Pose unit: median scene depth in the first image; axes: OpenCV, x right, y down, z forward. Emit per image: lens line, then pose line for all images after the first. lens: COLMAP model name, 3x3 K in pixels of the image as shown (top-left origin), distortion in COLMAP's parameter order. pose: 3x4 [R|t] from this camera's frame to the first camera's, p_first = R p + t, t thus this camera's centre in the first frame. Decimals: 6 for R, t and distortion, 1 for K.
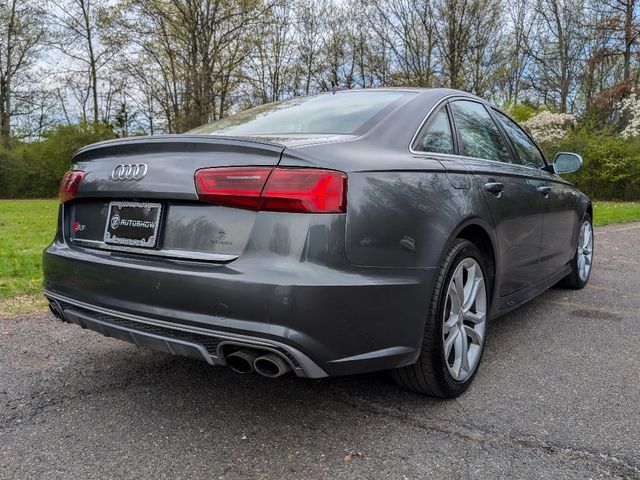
lens RADIAL K [[500.4, 0, 349.0], [0, 500.4, 267.3], [0, 0, 1]] dist [-0.011230, 0.001522]
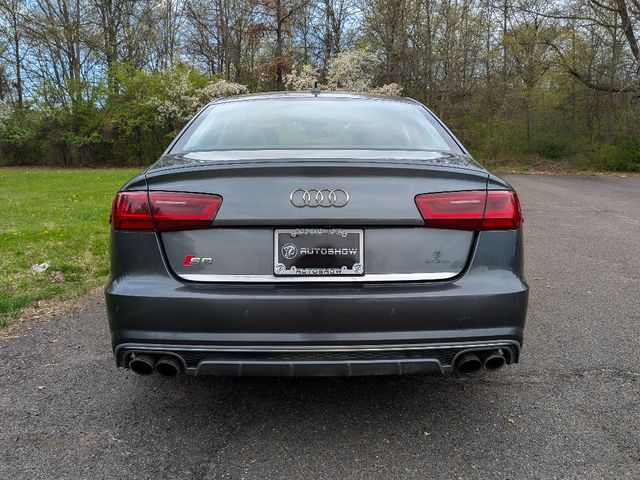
lens RADIAL K [[500.4, 0, 349.0], [0, 500.4, 267.3], [0, 0, 1]] dist [-0.011230, 0.001522]
pose [[0.815358, -0.127214, 0.564808, -0.906725], [0.091659, 0.991621, 0.091028, -0.136415], [-0.571655, -0.022450, 0.820187, 0.197961]]
